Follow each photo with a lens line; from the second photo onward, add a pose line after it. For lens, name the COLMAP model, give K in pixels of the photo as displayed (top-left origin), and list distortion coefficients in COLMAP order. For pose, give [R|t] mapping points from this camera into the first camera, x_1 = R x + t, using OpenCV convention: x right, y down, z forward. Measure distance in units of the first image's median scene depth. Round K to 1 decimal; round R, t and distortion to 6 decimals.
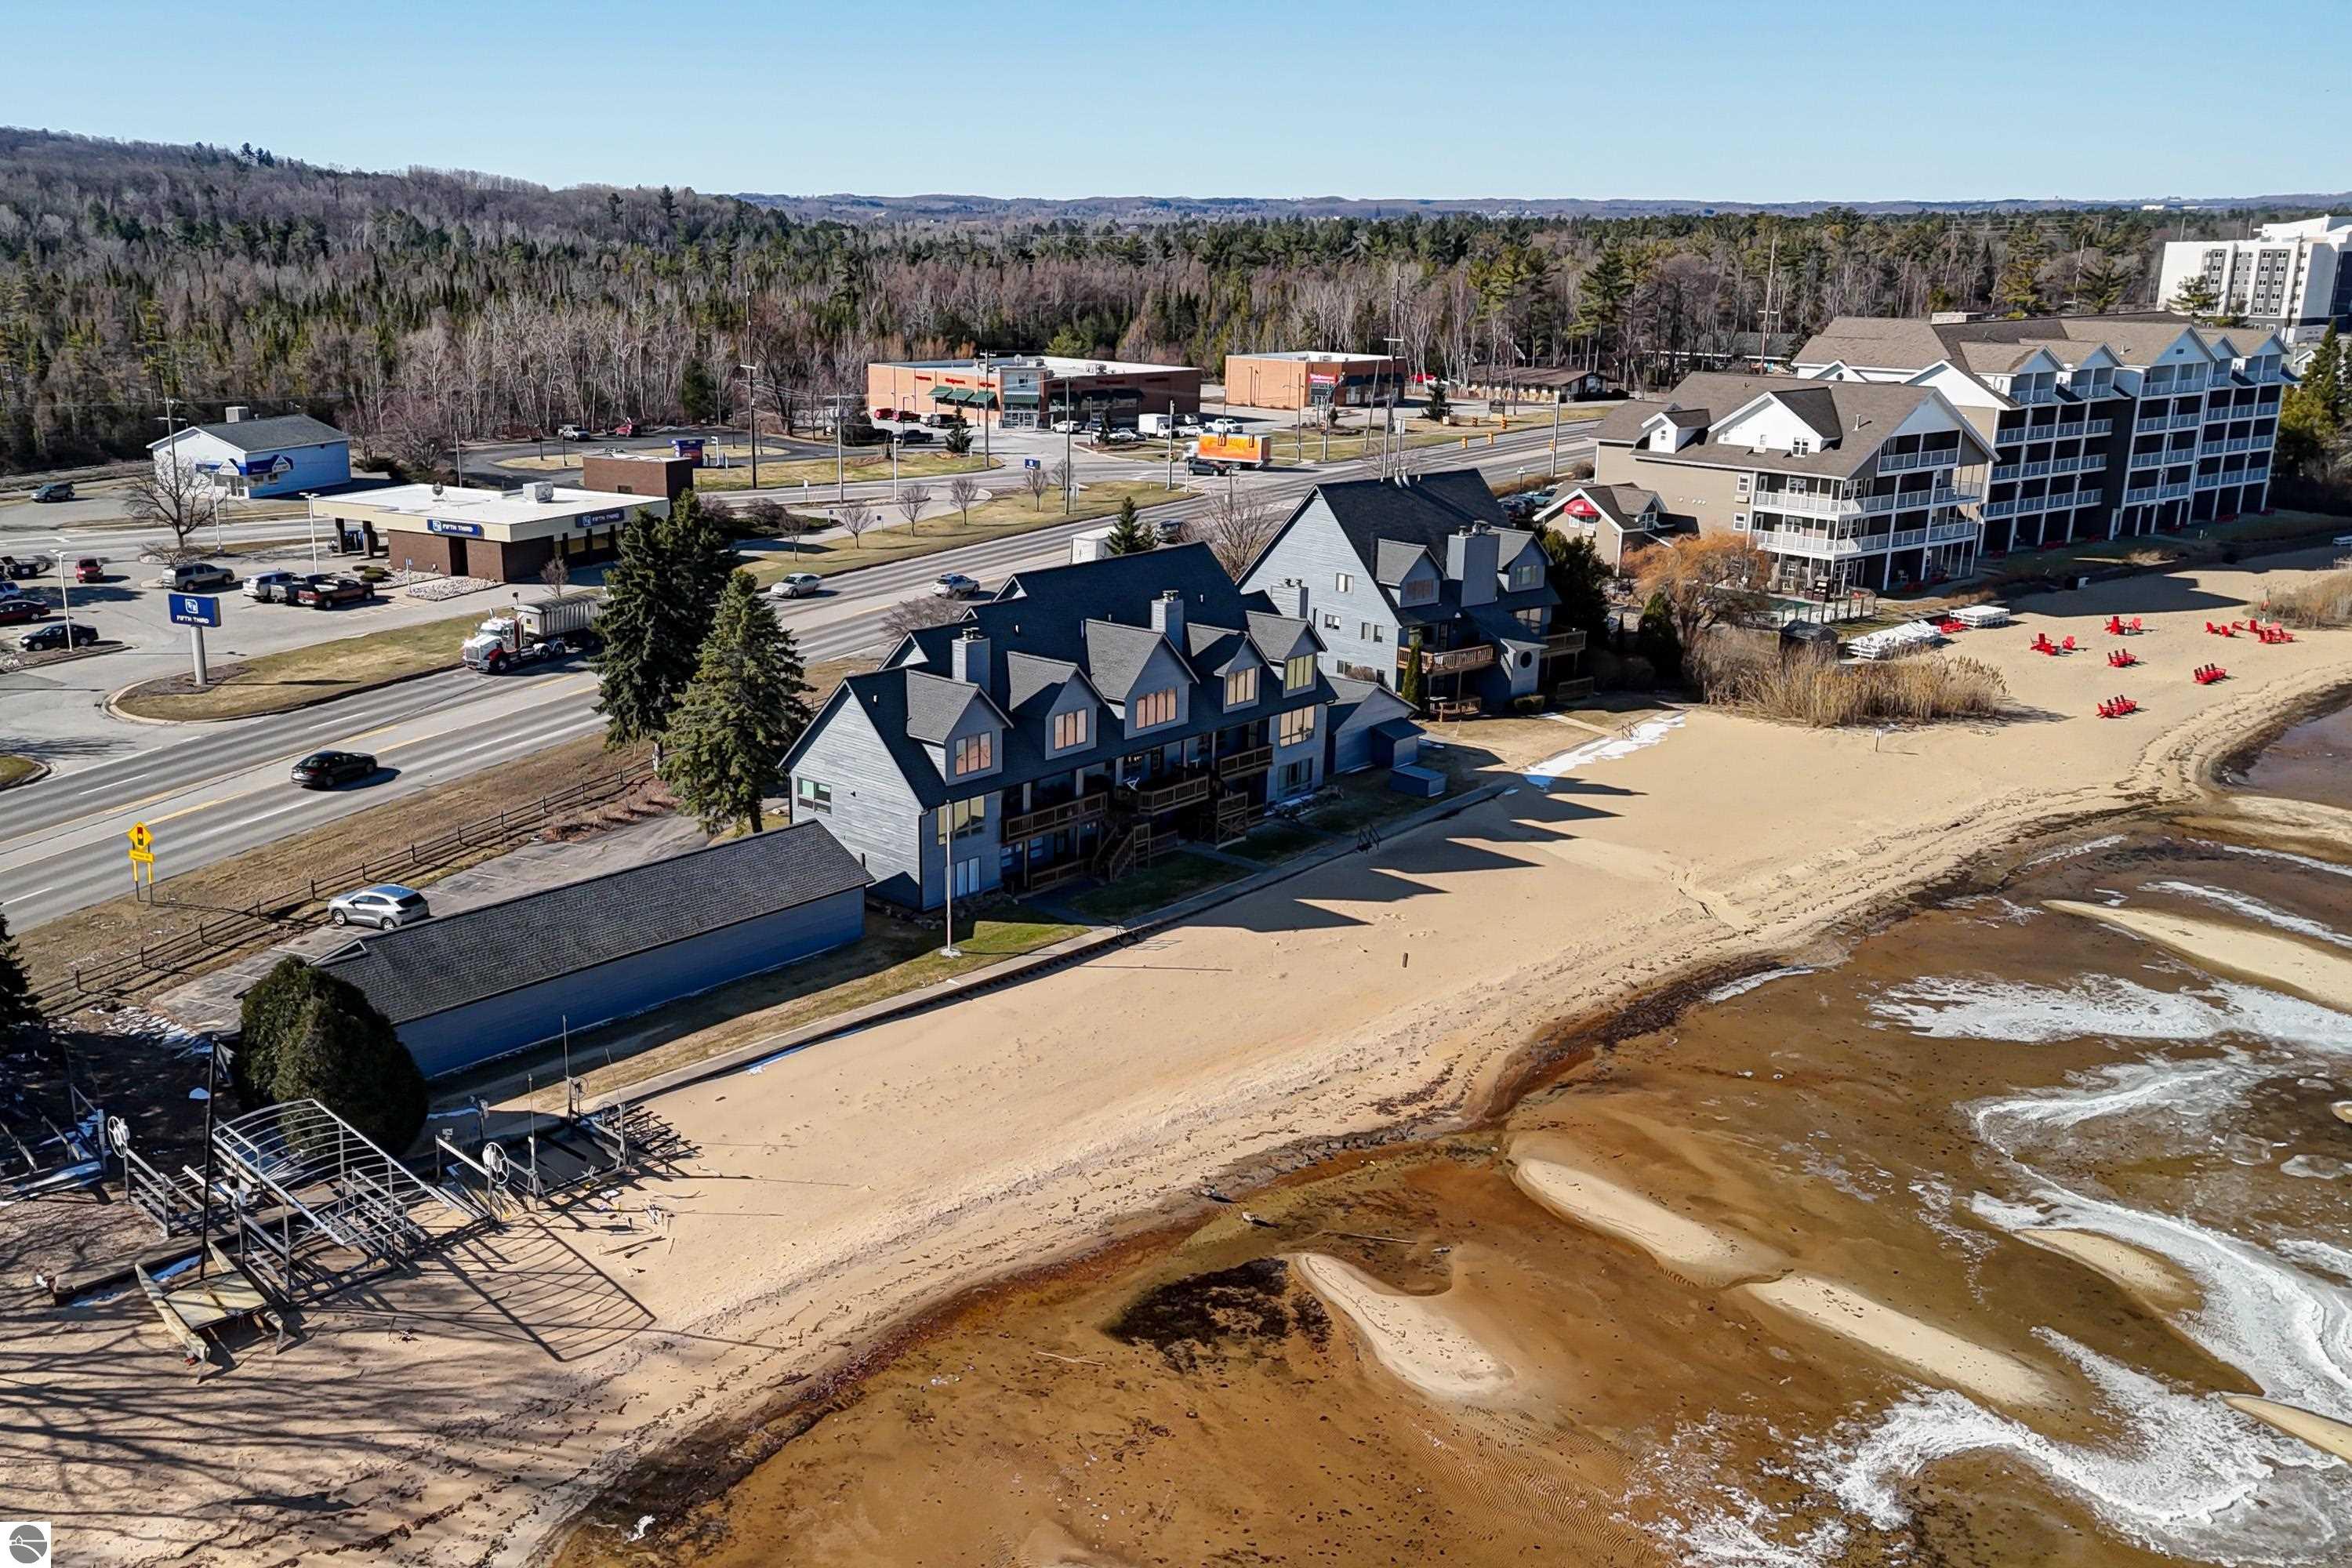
lens RADIAL K [[2023.1, 0, 950.8], [0, 2023.1, 776.1], [0, 0, 1]] dist [0.091927, -0.102439]
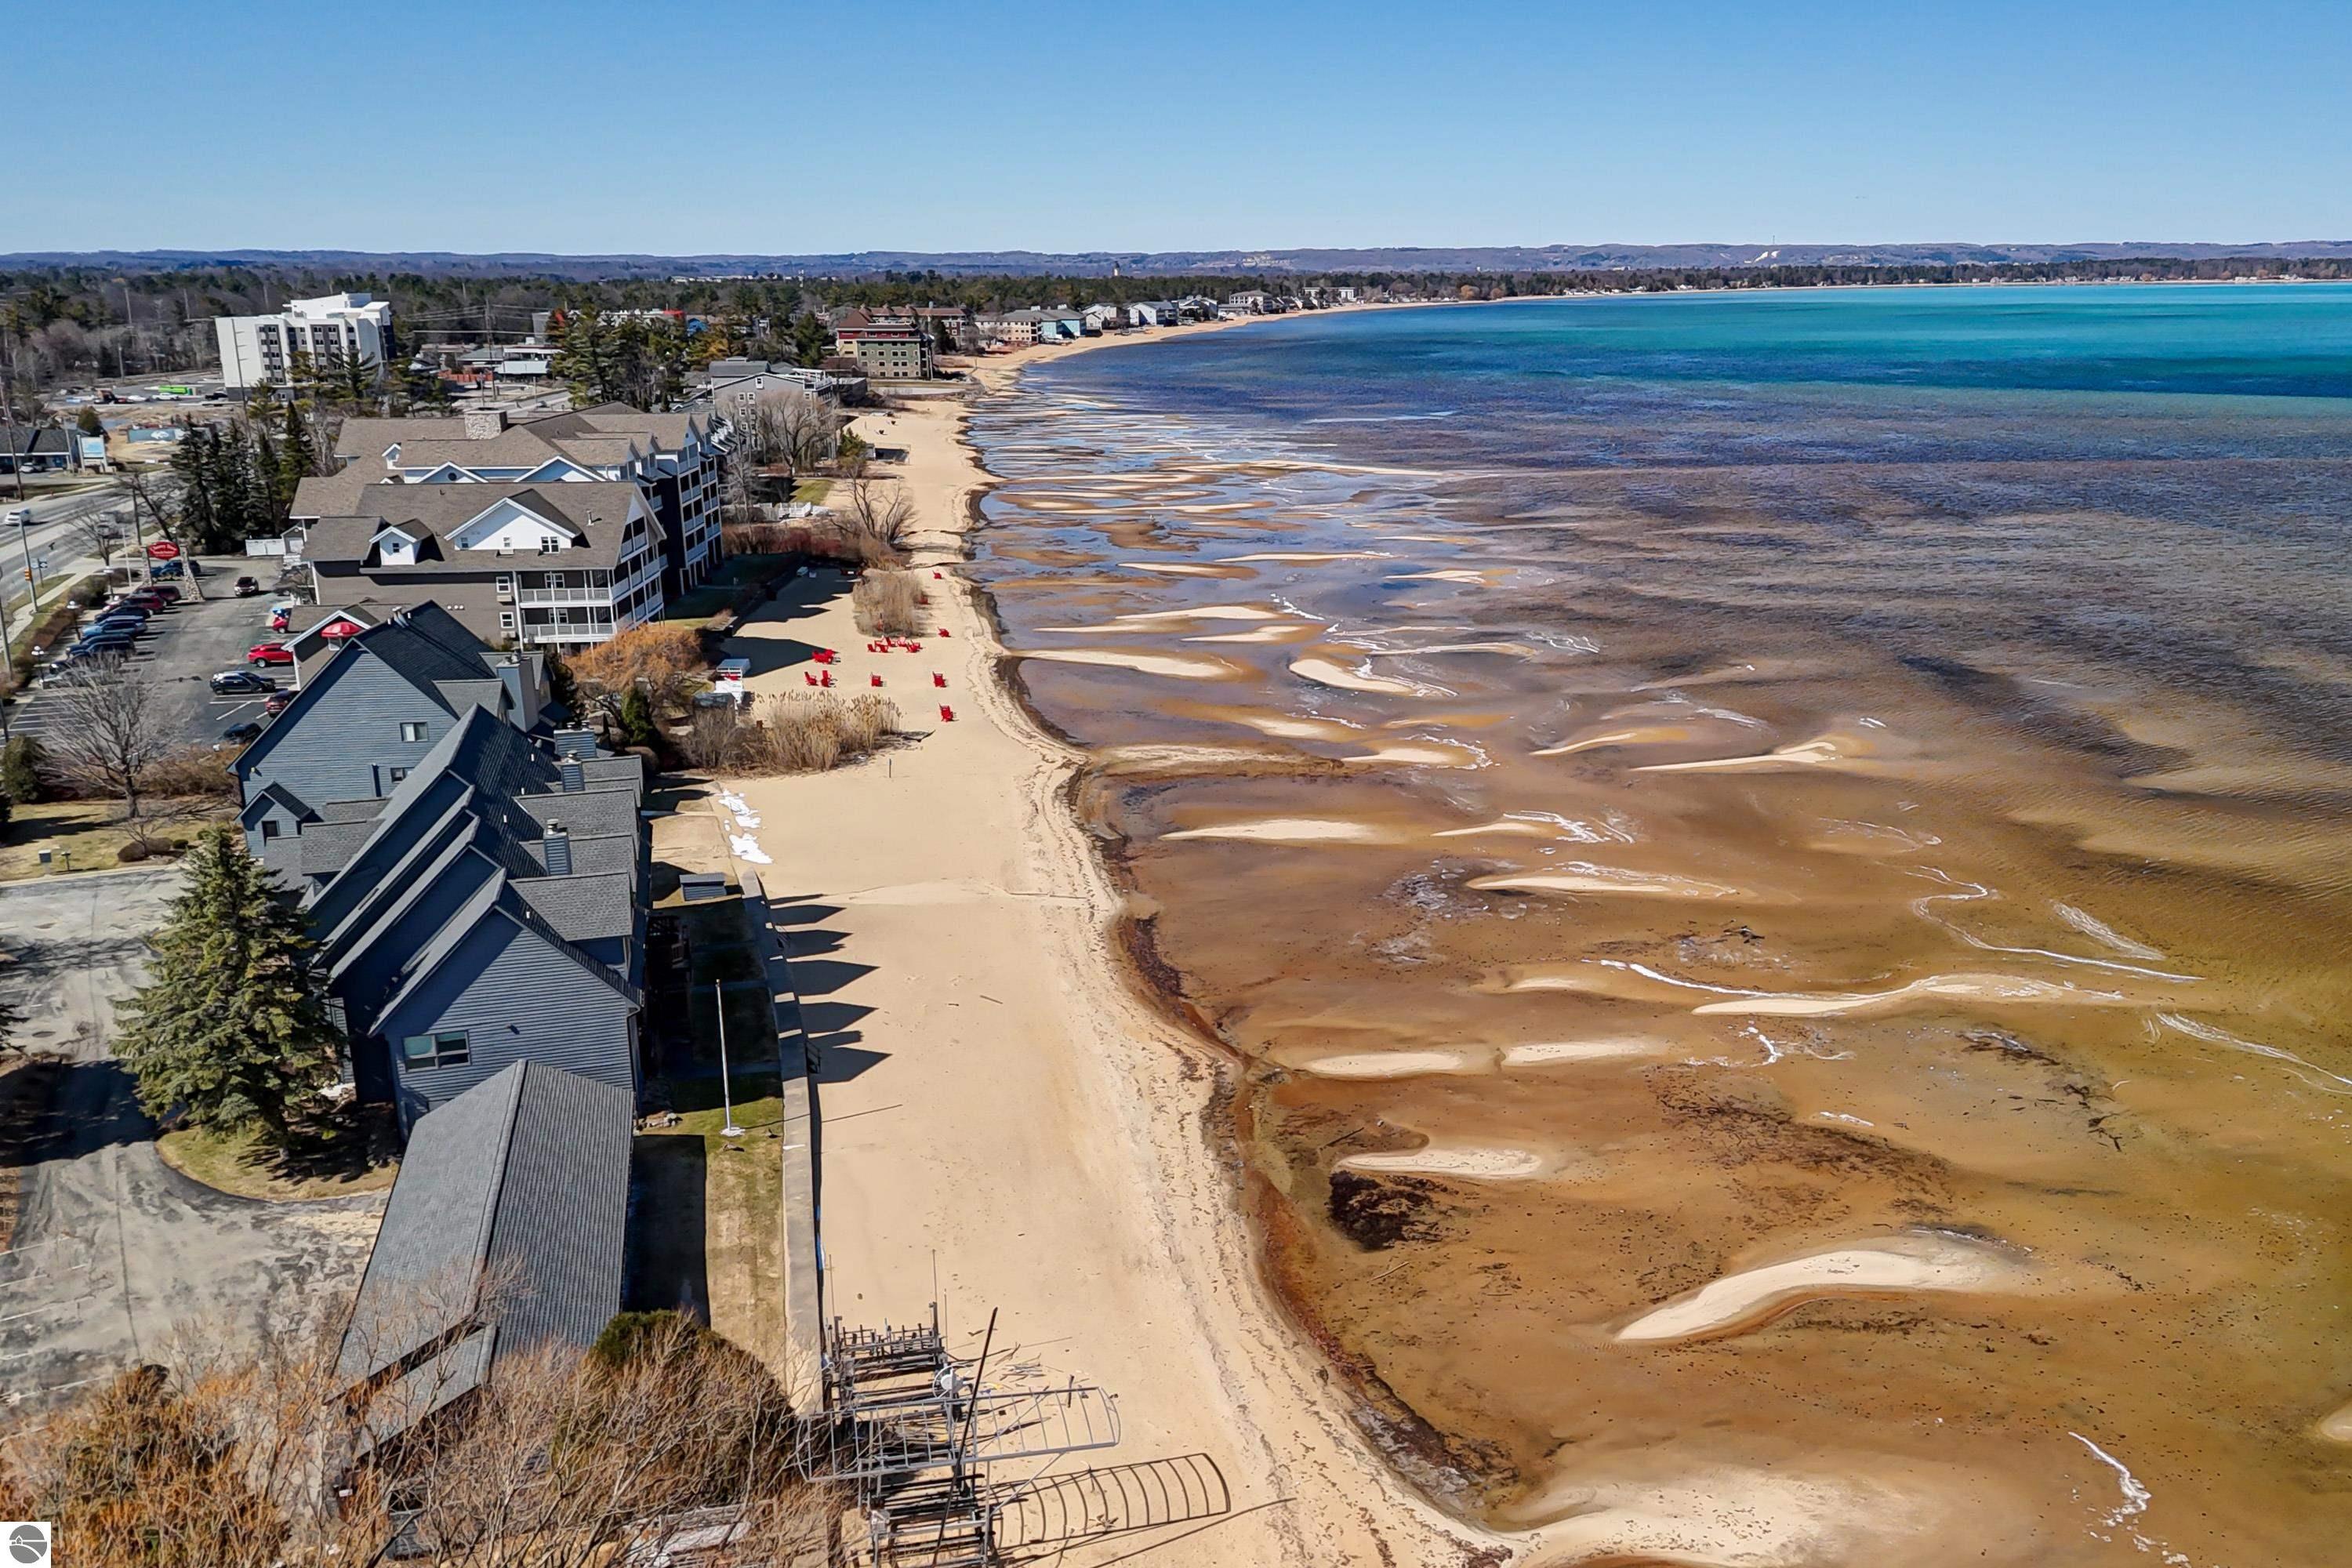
lens RADIAL K [[2024.0, 0, 1391.9], [0, 2024.0, 785.8], [0, 0, 1]] dist [0.090460, -0.083683]
pose [[0.431216, -0.216282, 0.875942, -0.508313], [0.235440, 0.964180, 0.122165, -0.088386], [-0.870988, 0.153553, 0.466692, 0.164689]]
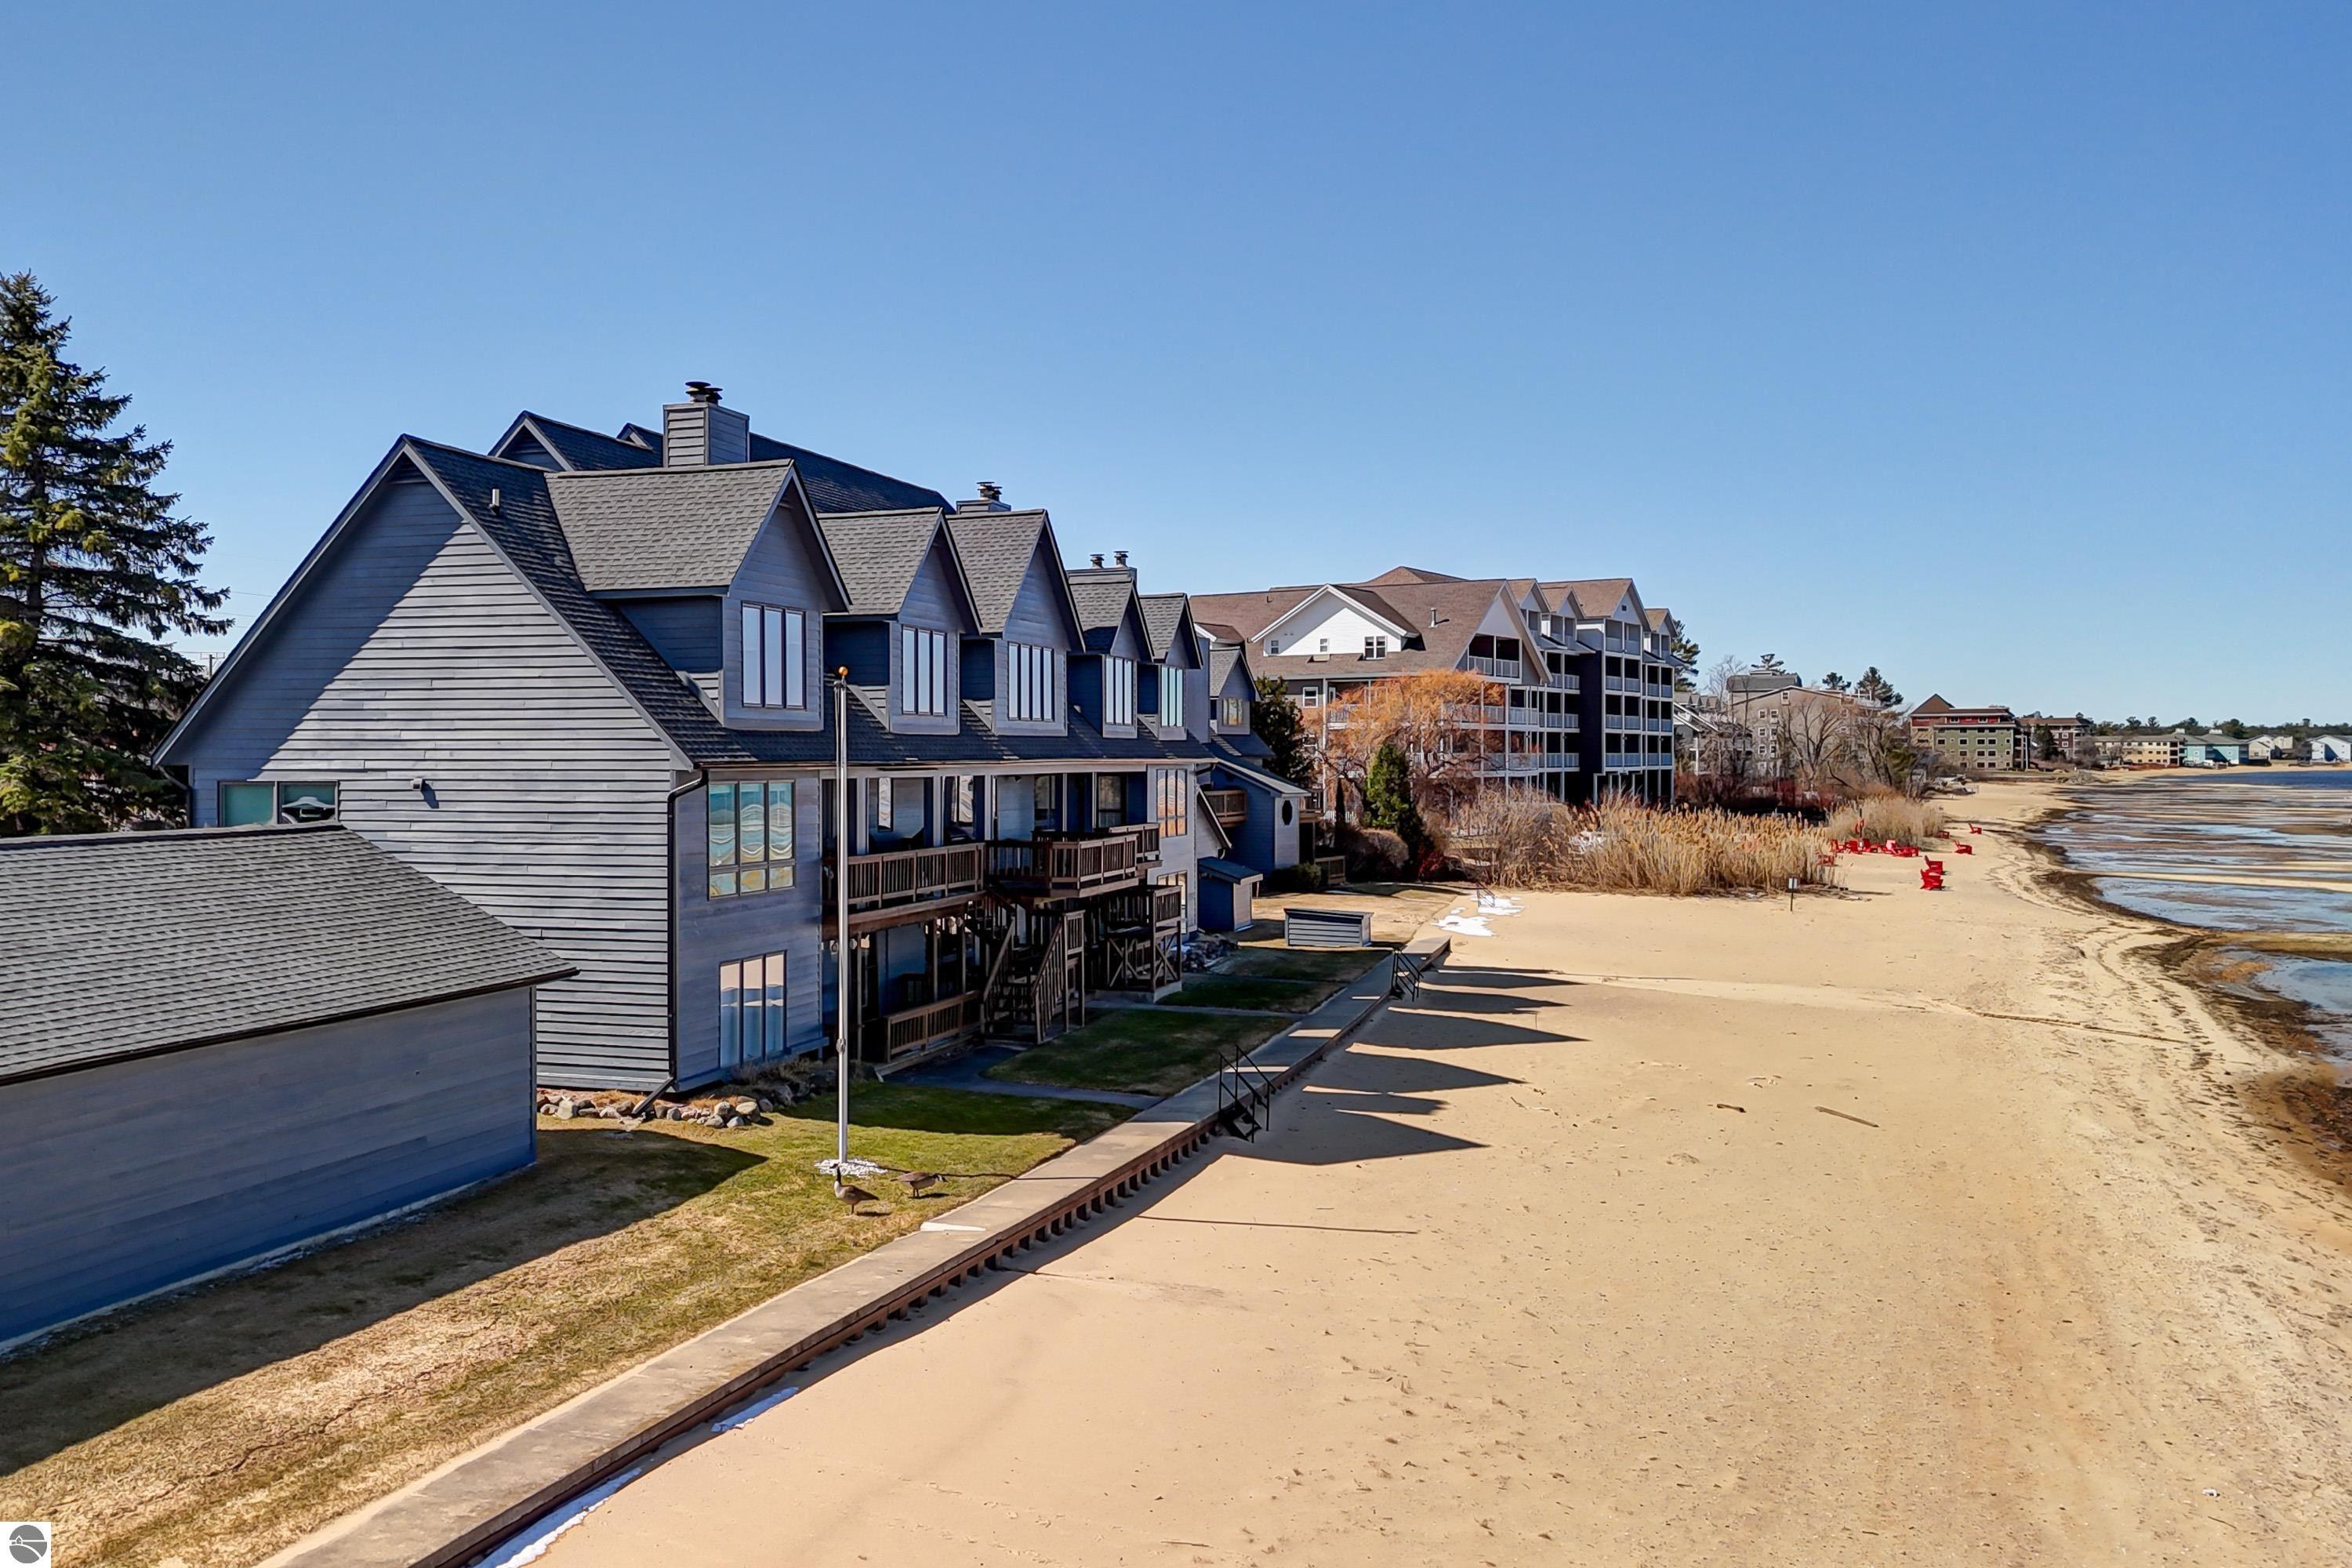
lens RADIAL K [[2031.8, 0, 971.0], [0, 2031.8, 780.2], [0, 0, 1]] dist [0.087096, -0.082743]
pose [[0.909788, 0.001329, 0.415071, -0.083470], [0.102038, 0.968591, -0.226757, 0.074558], [-0.402336, 0.248654, 0.881077, 0.505417]]
